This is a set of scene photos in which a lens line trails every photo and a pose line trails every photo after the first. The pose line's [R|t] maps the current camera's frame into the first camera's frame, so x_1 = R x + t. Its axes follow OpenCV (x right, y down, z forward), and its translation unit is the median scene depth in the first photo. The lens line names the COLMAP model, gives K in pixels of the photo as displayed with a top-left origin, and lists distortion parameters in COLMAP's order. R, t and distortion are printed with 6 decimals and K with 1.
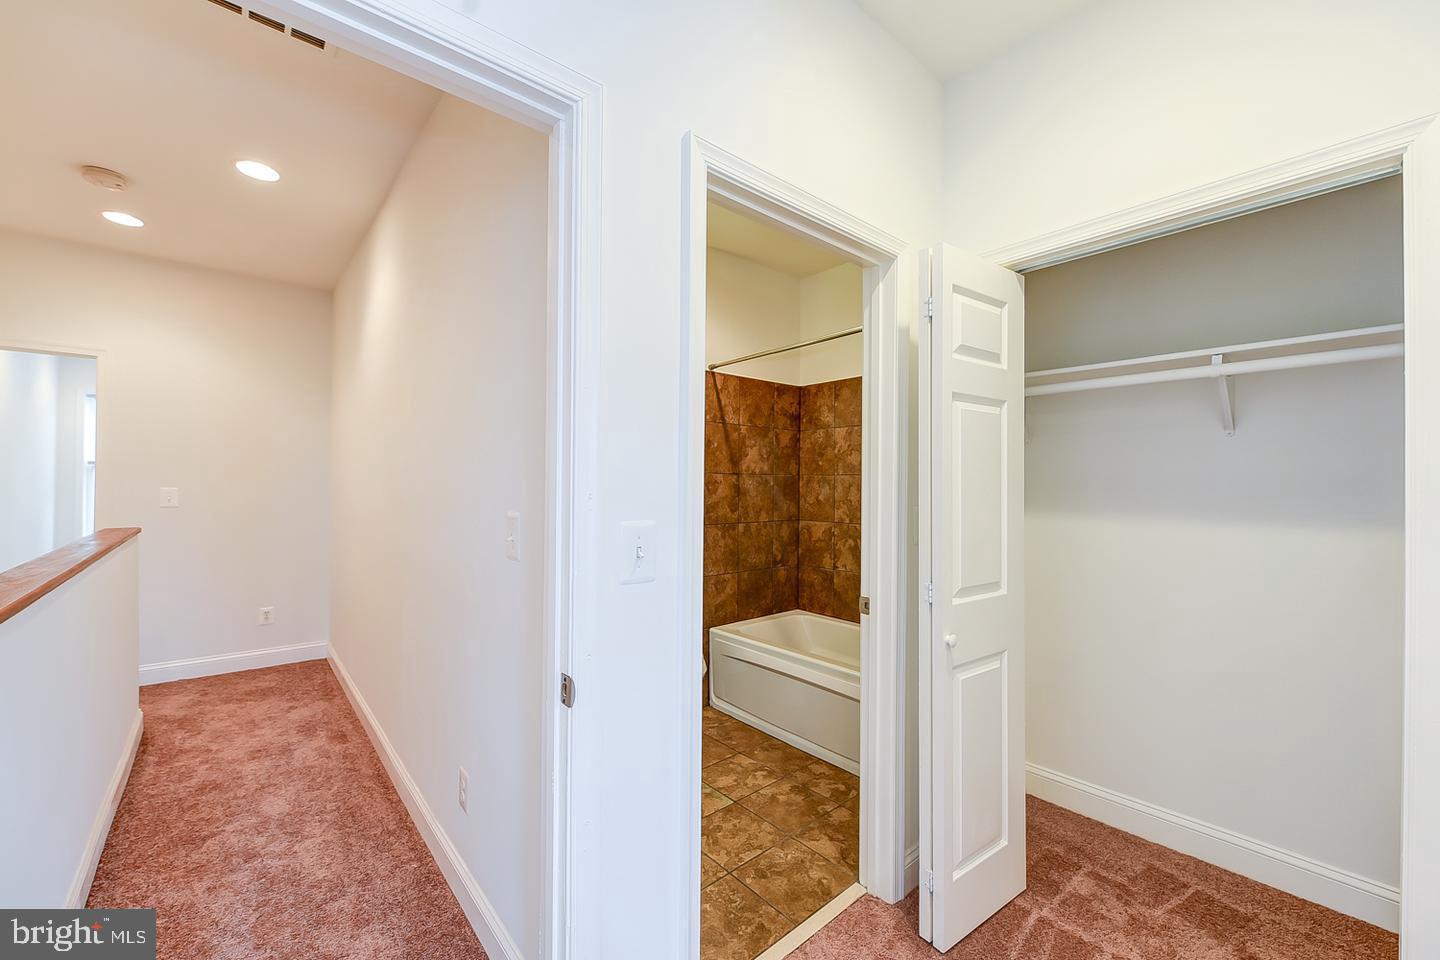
lens RADIAL K [[579.5, 0, 710.4], [0, 579.5, 481.4], [0, 0, 1]] dist [-0.002516, -0.001809]
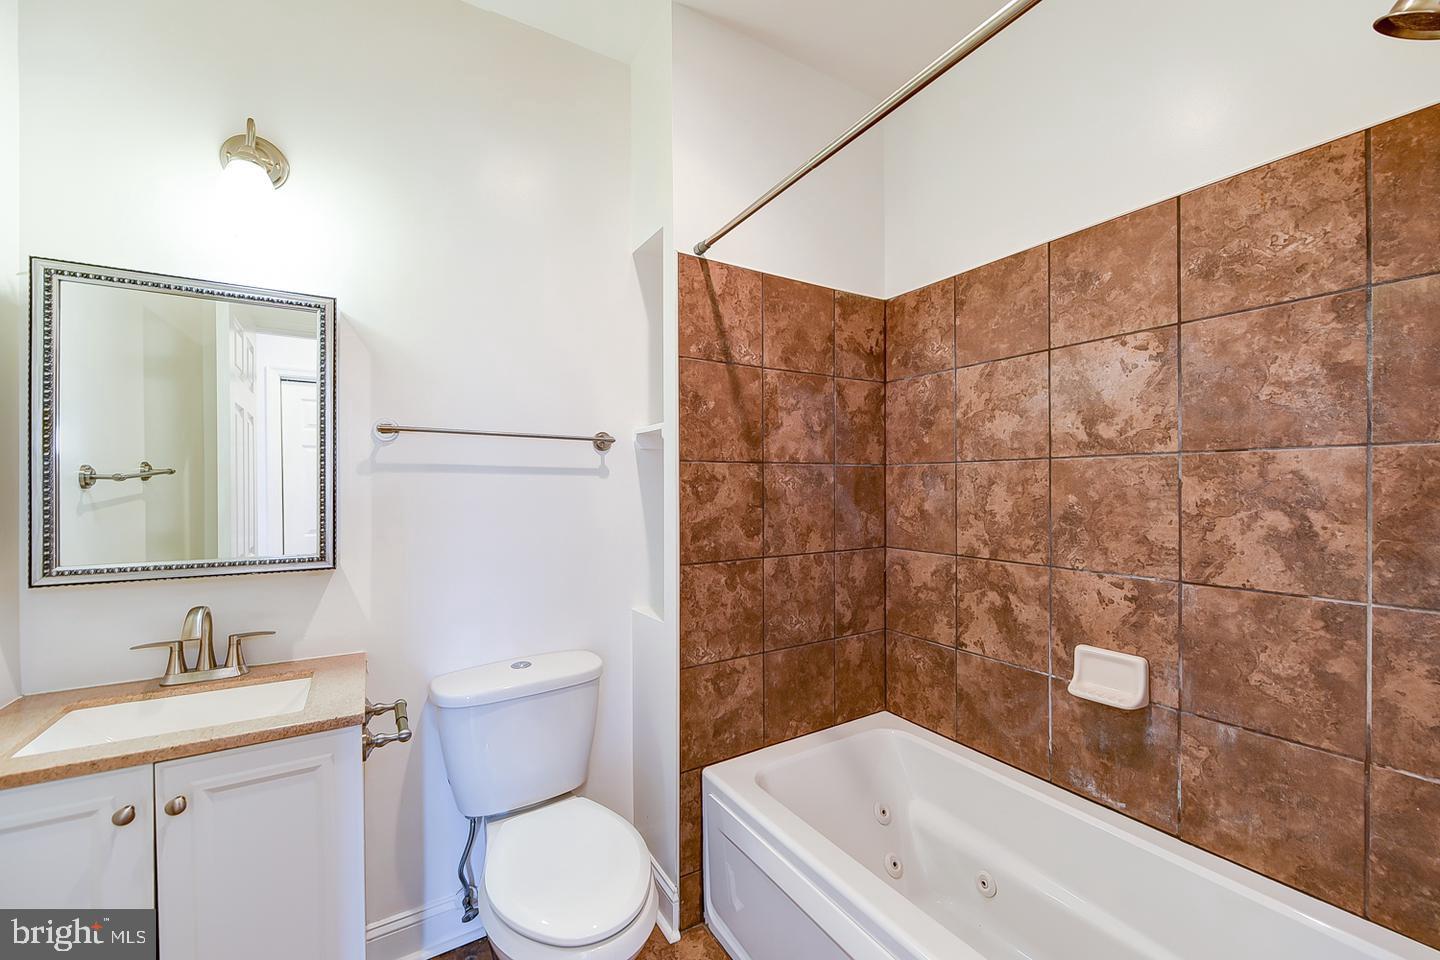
lens RADIAL K [[579.5, 0, 713.7], [0, 579.5, 483.6], [0, 0, 1]] dist [-0.002516, -0.001809]
pose [[0.988646, -0.011229, -0.149844, 0.080564], [0.011868, 0.999924, 0.003375, 0.003809], [0.149794, -0.005115, 0.988704, 0.469718]]
